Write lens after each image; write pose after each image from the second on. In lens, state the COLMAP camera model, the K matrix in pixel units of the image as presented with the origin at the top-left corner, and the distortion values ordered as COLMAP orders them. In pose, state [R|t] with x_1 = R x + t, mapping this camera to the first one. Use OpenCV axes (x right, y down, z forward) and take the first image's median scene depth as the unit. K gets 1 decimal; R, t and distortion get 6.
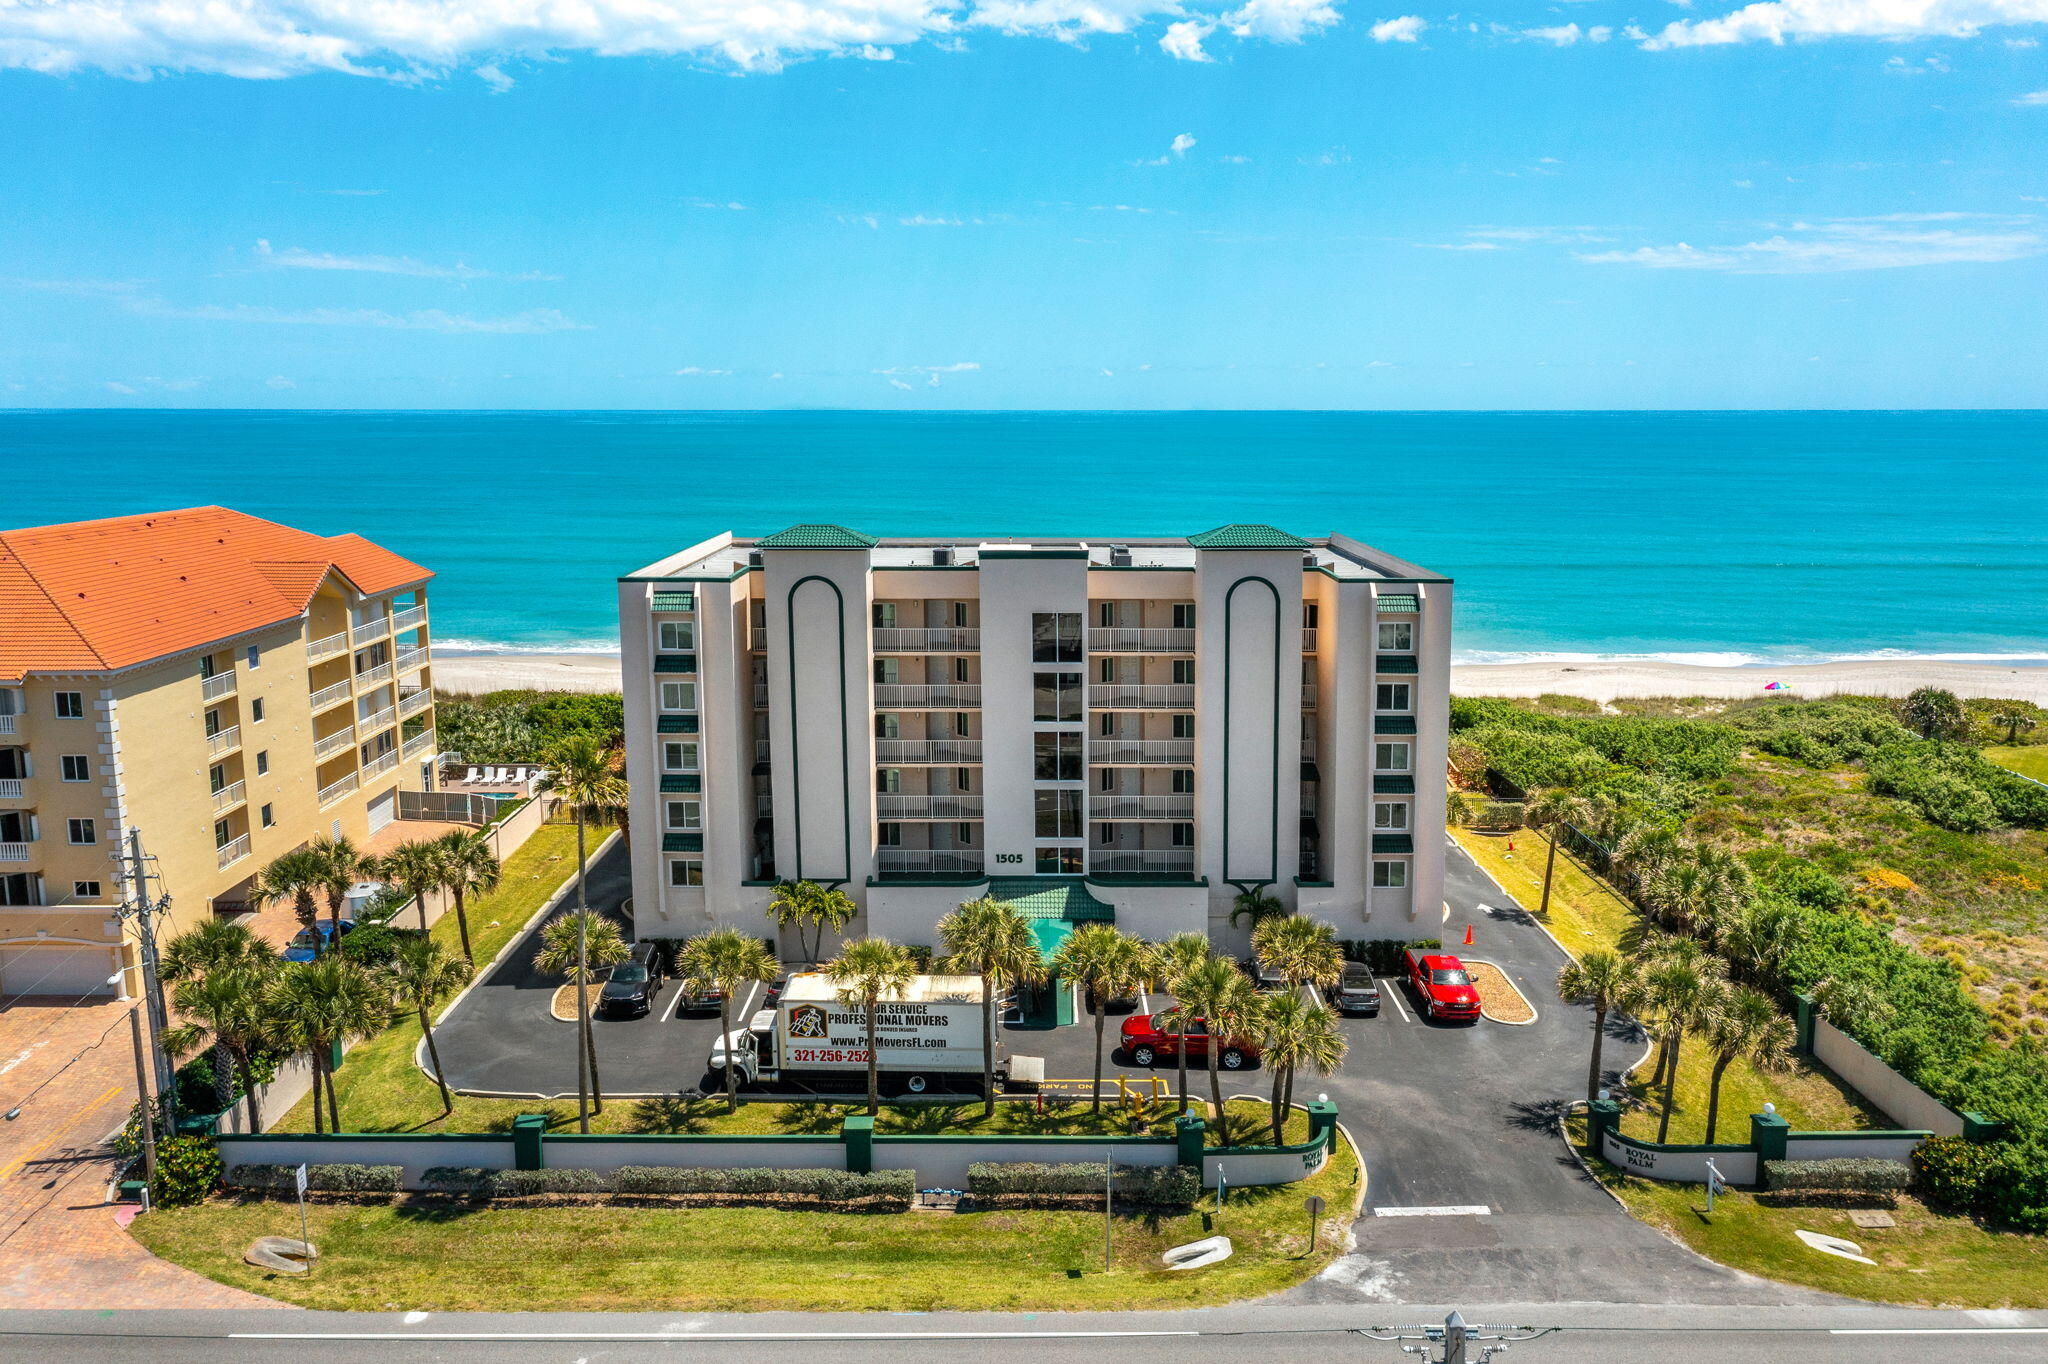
lens RADIAL K [[1639.5, 0, 1026.7], [0, 1639.5, 682.0], [0, 0, 1]] dist [-0.003719, -0.006072]
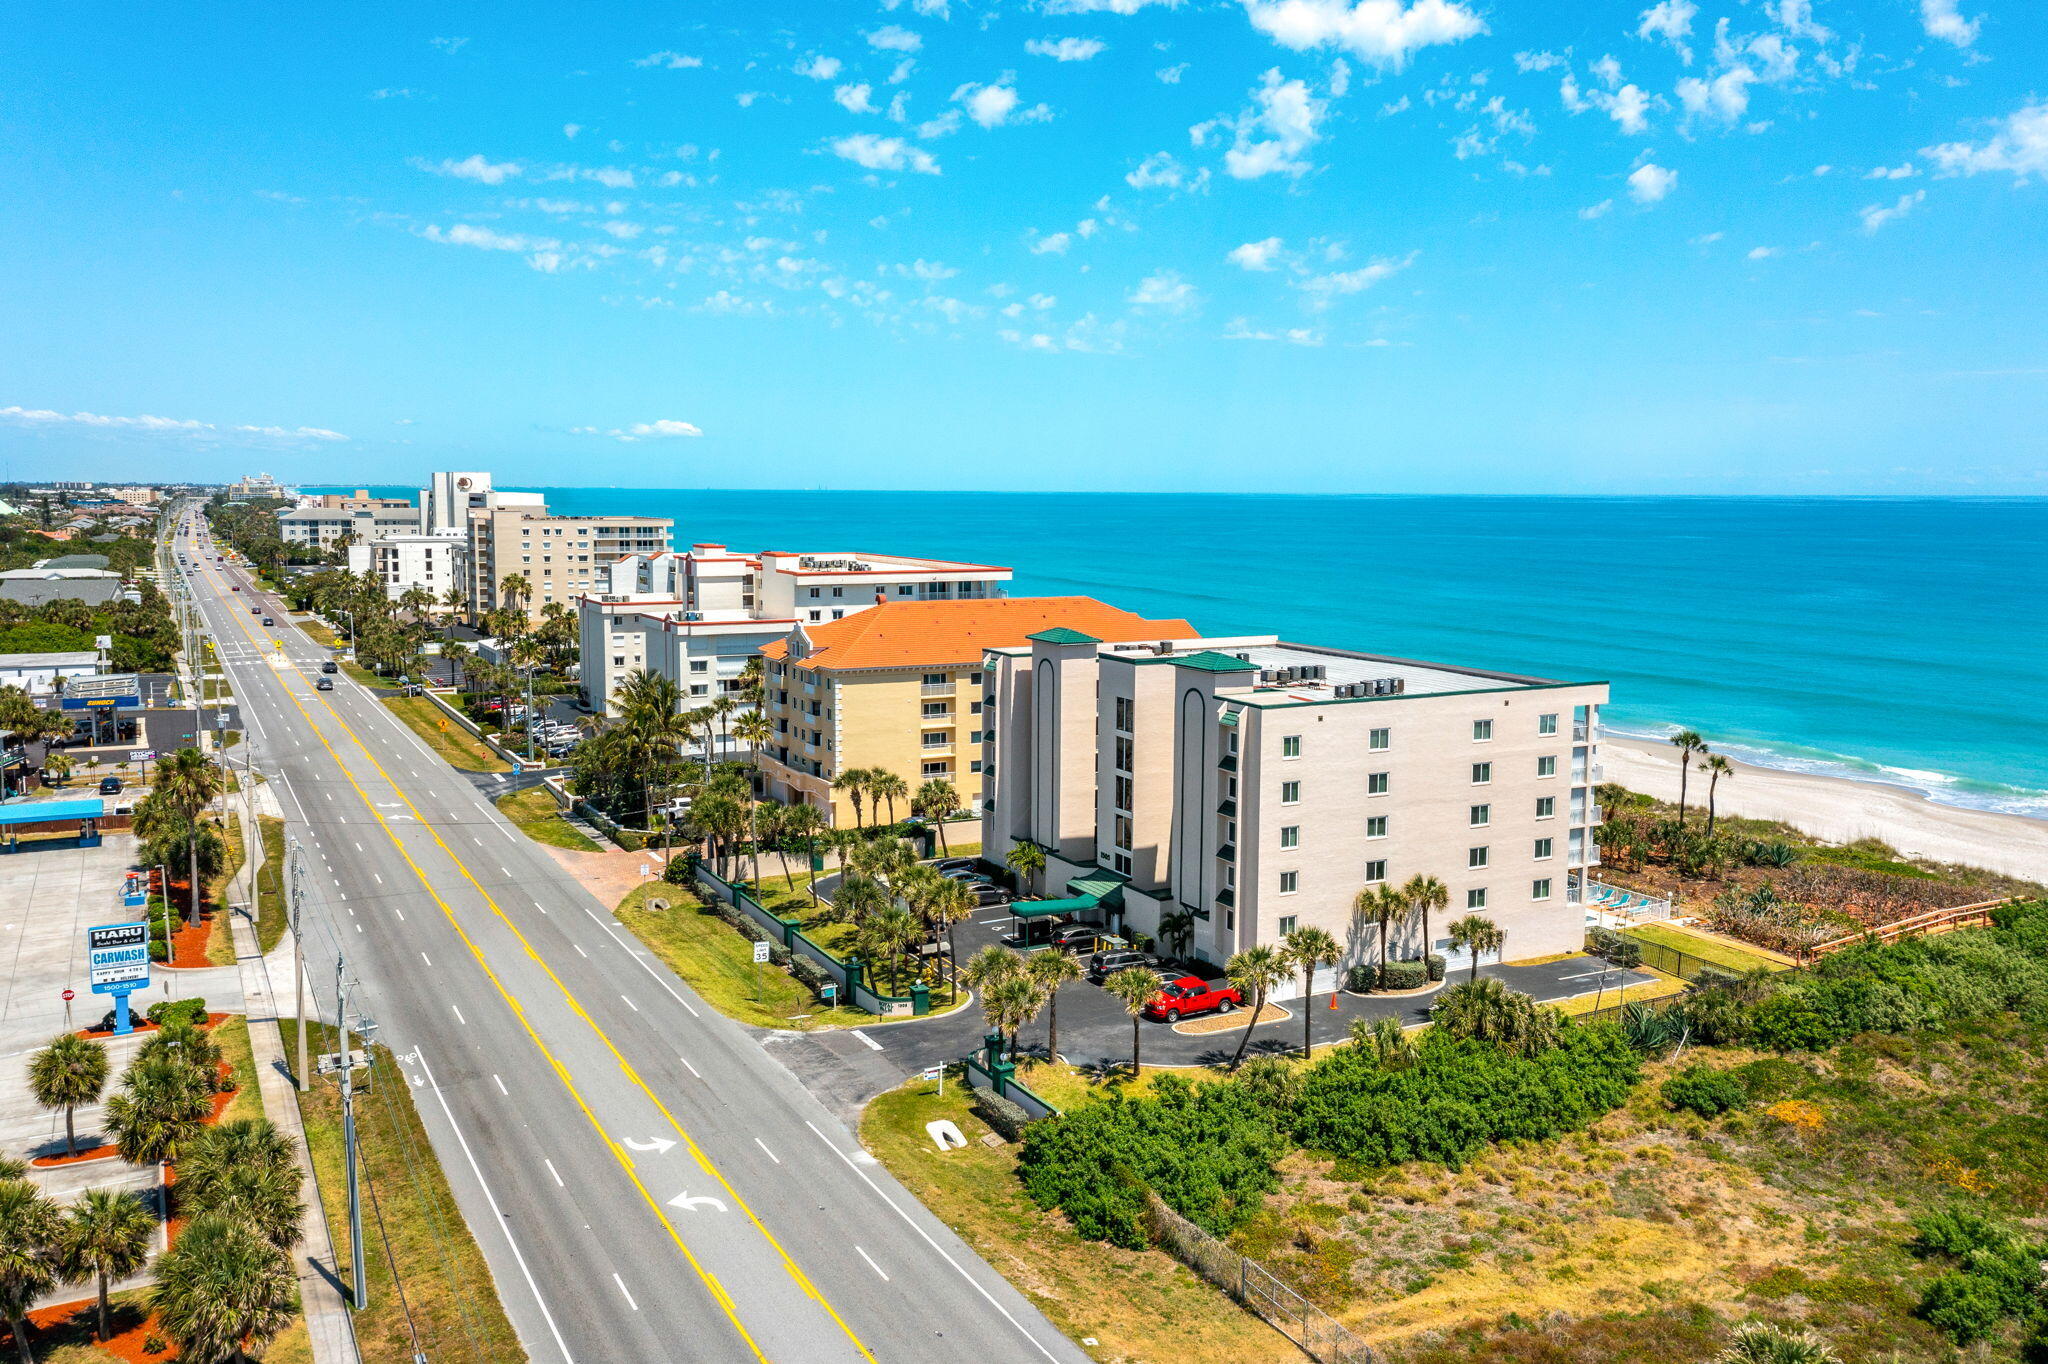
lens RADIAL K [[1639.5, 0, 1026.3], [0, 1639.5, 681.6], [0, 0, 1]] dist [-0.003719, -0.006072]
pose [[0.462846, 0.104332, -0.880278, 1.779248], [-0.143853, 0.988726, 0.041549, -0.145786], [0.874689, 0.107400, 0.472636, 0.282094]]
